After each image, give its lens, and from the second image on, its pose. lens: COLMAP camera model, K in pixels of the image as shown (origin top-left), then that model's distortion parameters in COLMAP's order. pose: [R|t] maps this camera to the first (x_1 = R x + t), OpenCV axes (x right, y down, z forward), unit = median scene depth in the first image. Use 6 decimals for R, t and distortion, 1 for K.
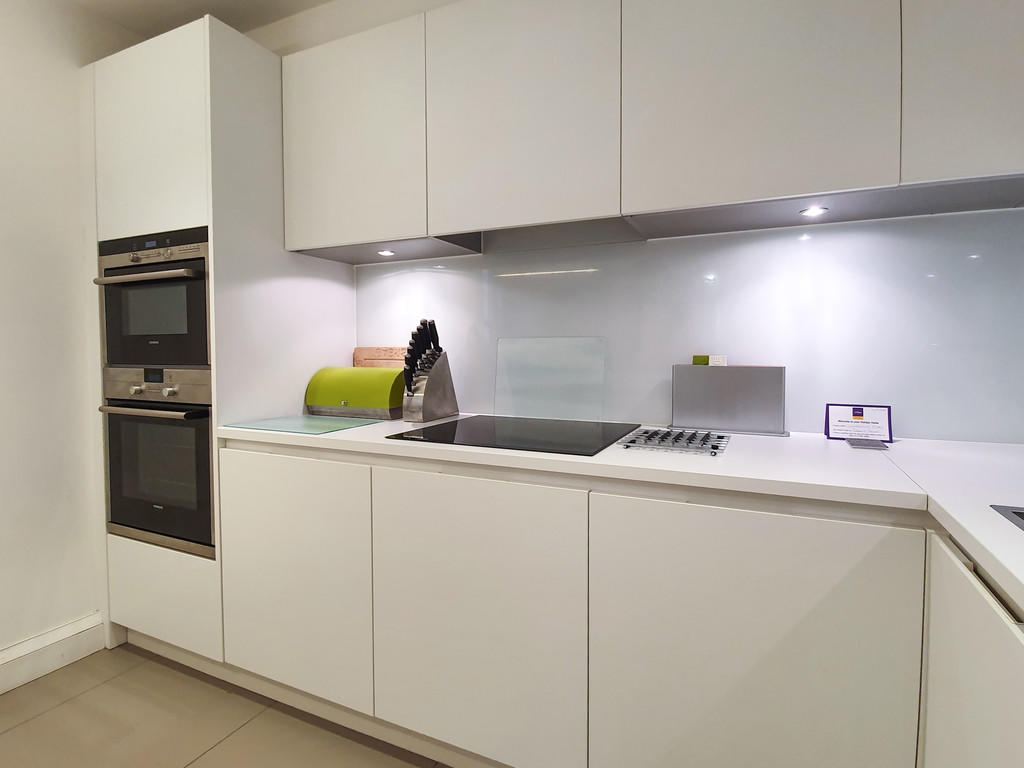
lens RADIAL K [[522.2, 0, 548.4], [0, 522.2, 378.8], [0, 0, 1]] dist [-0.017598, 0.000267]
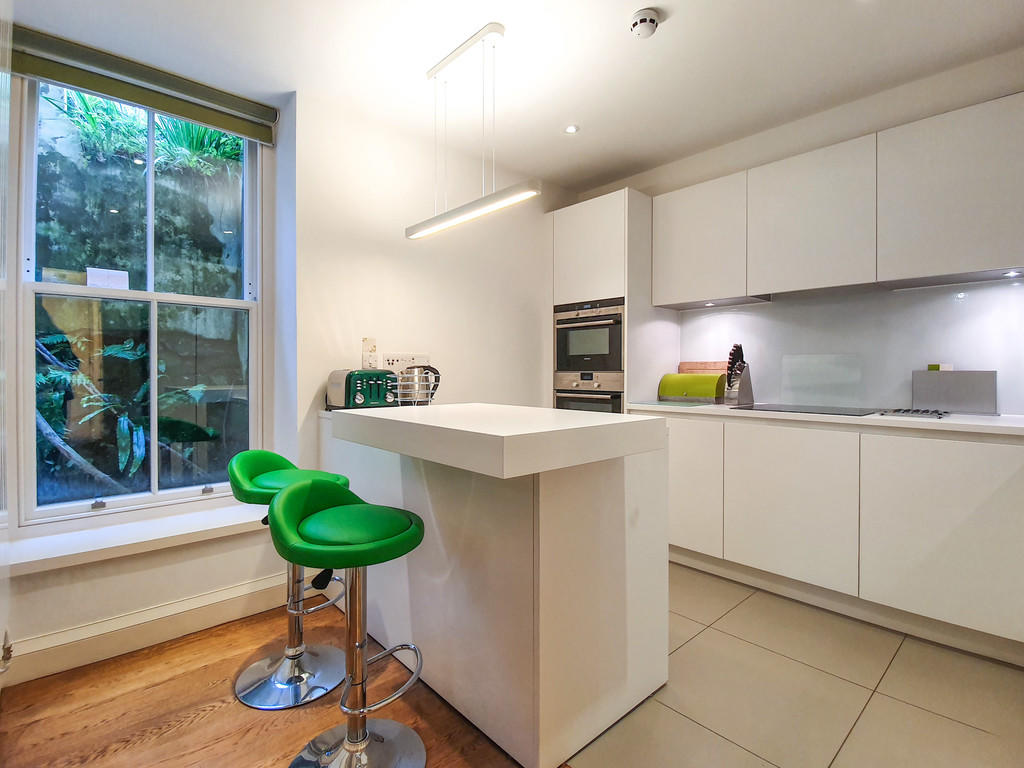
lens RADIAL K [[522.2, 0, 548.4], [0, 522.2, 378.8], [0, 0, 1]] dist [-0.017598, 0.000267]
pose [[0.935433, 0.005516, -0.353460, -0.225121], [-0.020296, 0.999067, -0.038124, 0.075915], [0.352920, 0.042837, 0.934672, -0.803721]]
